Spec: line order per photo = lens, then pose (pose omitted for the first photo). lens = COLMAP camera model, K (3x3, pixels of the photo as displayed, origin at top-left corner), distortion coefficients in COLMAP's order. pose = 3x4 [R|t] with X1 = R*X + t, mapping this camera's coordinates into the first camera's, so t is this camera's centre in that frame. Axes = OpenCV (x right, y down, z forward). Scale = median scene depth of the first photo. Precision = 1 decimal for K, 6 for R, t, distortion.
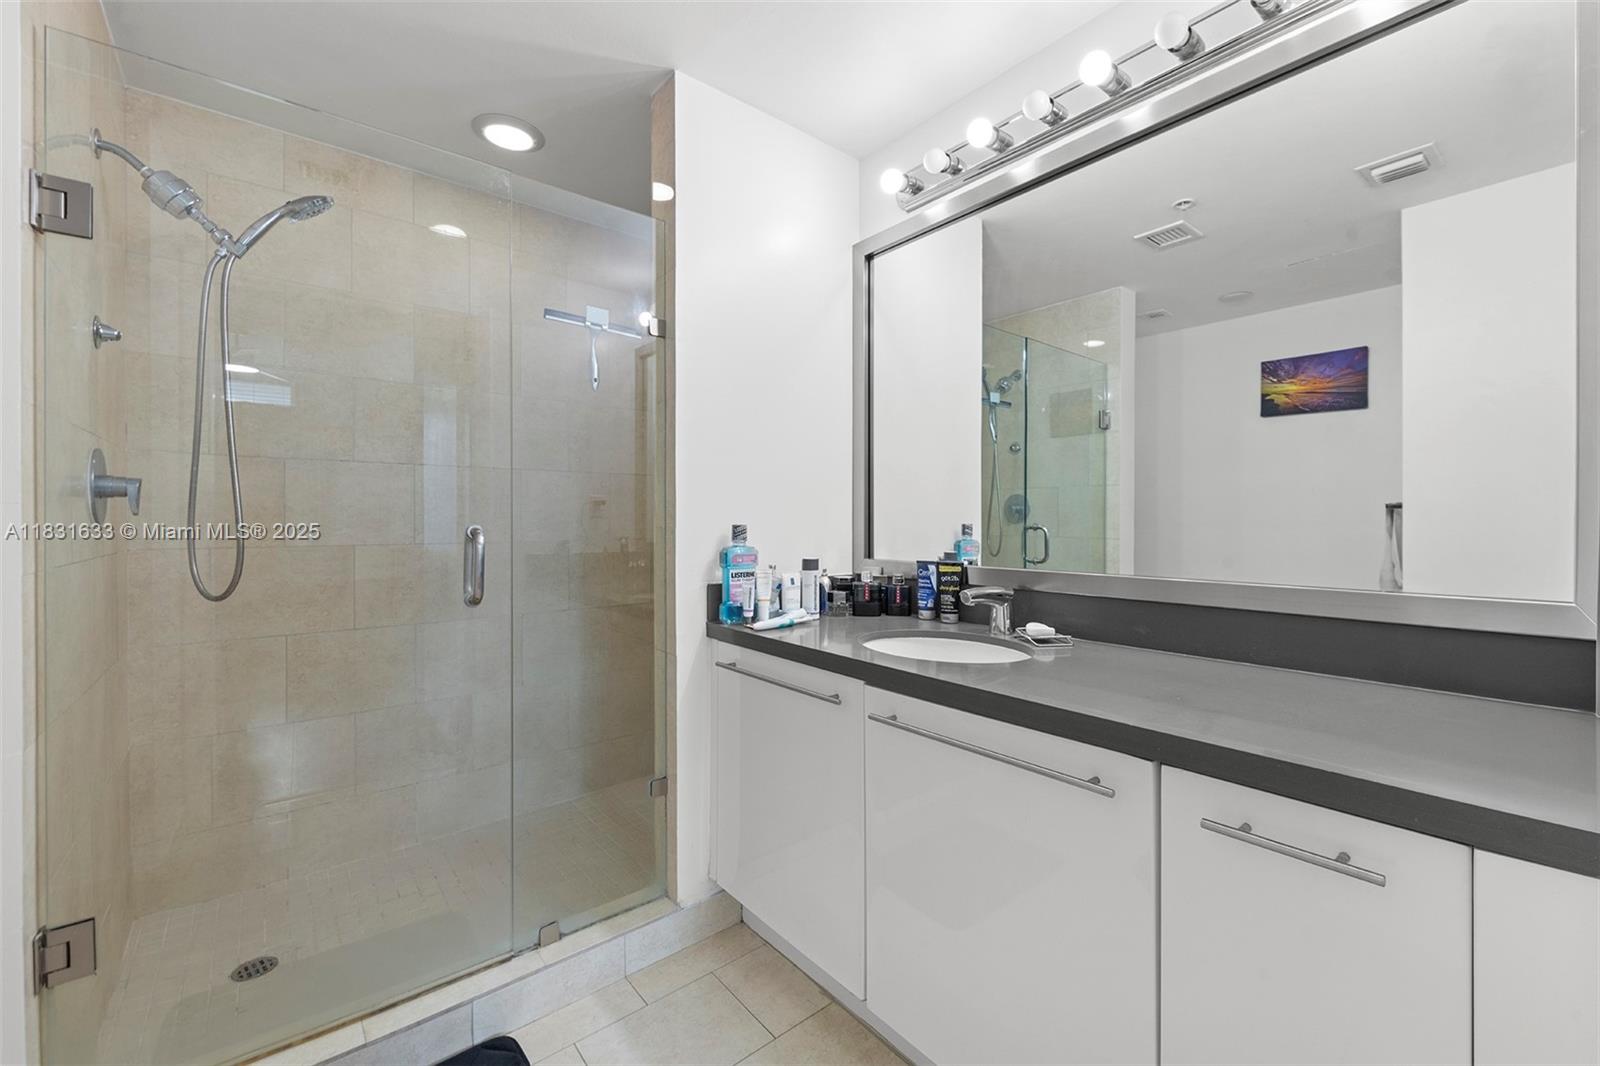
lens RADIAL K [[648.5, 0, 806.4], [0, 648.5, 526.7], [0, 0, 1]] dist [0.000473, 0.000046]
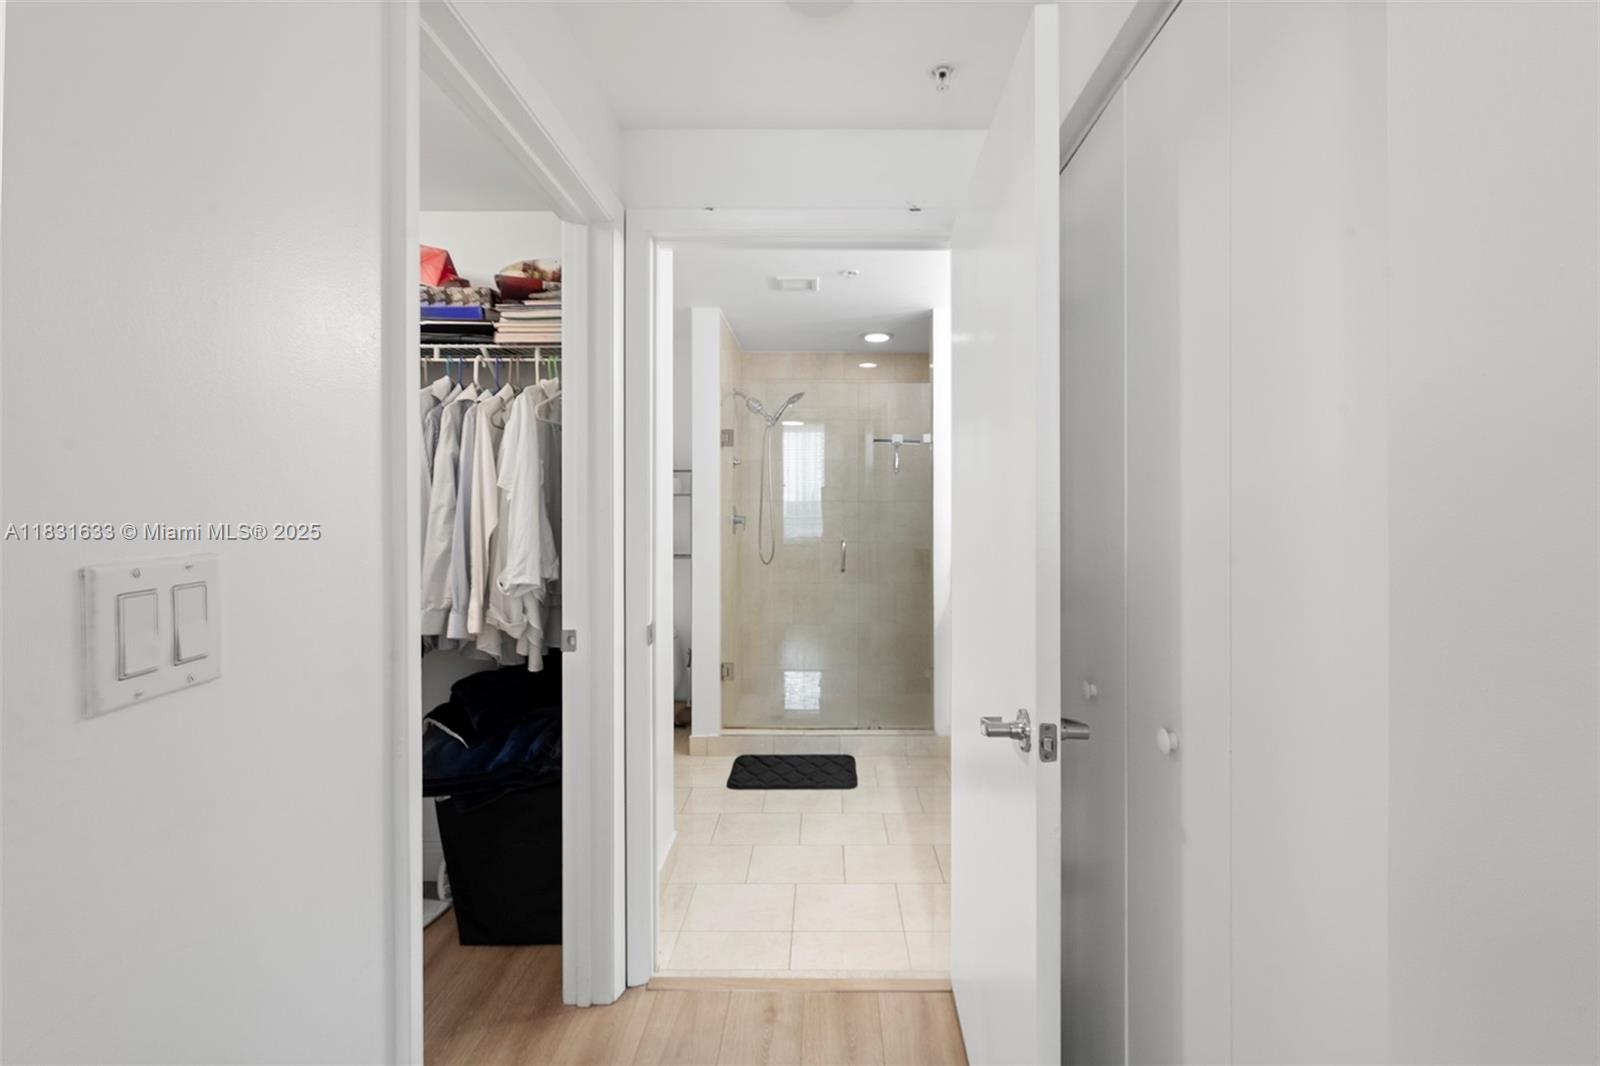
lens RADIAL K [[731.9, 0, 802.2], [0, 731.9, 523.5], [0, 0, 1]] dist [0.000701, 0.000583]
pose [[0.740340, 0.016027, -0.672042, 1.161267], [-0.005029, 0.999820, 0.018304, -0.103697], [0.672214, -0.010172, 0.740287, -1.063976]]
